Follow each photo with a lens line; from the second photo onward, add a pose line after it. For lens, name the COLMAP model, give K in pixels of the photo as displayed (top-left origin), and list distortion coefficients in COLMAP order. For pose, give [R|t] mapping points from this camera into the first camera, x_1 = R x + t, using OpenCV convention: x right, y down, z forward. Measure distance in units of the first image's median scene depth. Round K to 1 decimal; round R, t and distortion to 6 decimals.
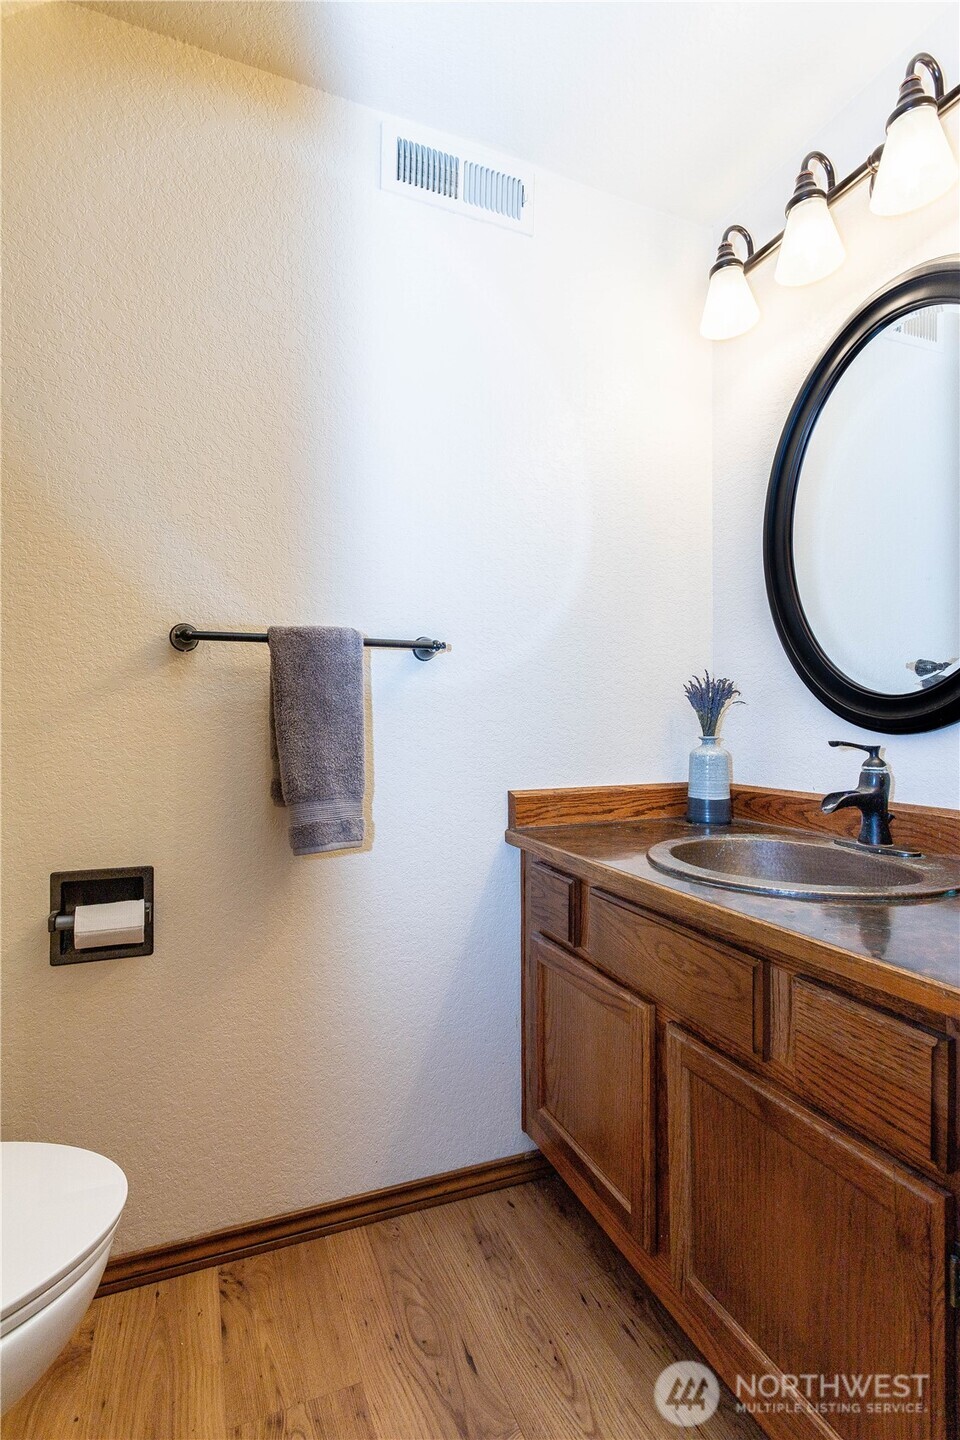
lens RADIAL K [[677.8, 0, 469.0], [0, 677.8, 722.0], [0, 0, 1]] dist [-0.004307, 0.002429]
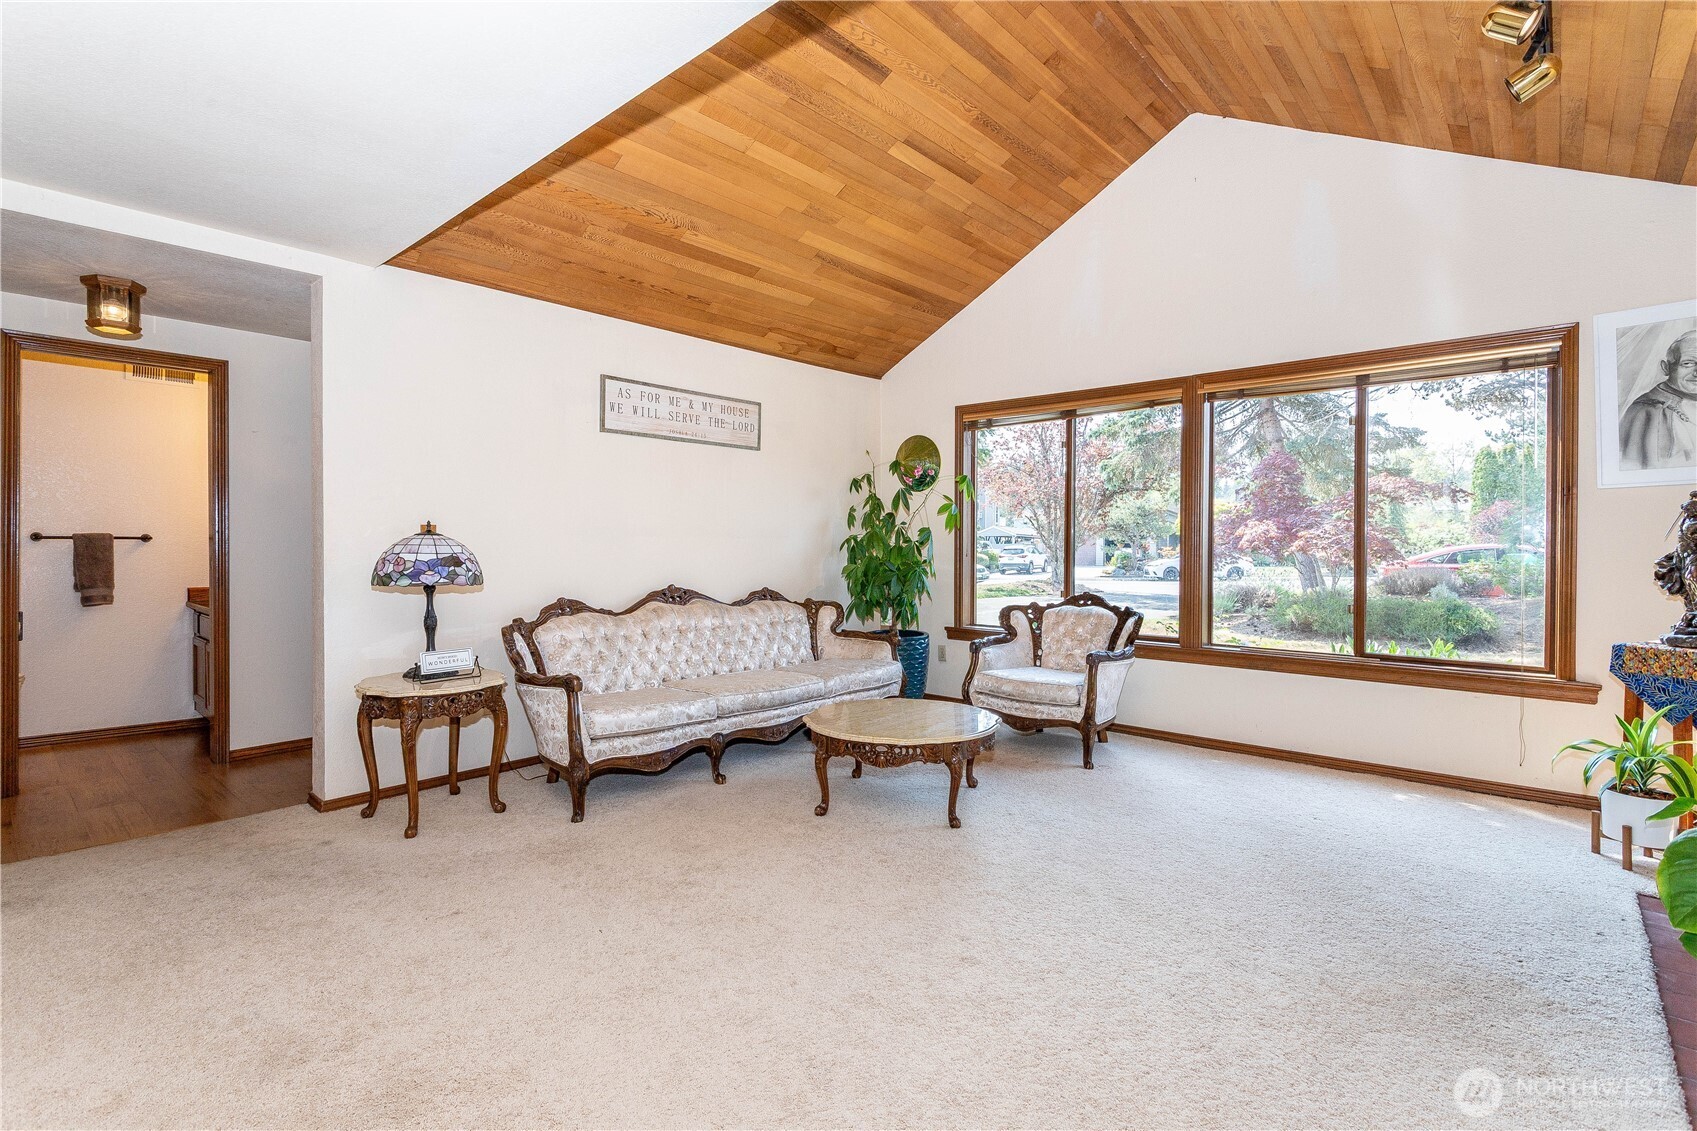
lens RADIAL K [[798.7, 0, 849.7], [0, 798.7, 556.0], [0, 0, 1]] dist [-0.004307, 0.002429]
pose [[0.886543, 0.007869, 0.462579, 0.890611], [-0.008823, 0.999961, -0.000103, -0.052525], [-0.462562, -0.003990, 0.886578, -2.958250]]
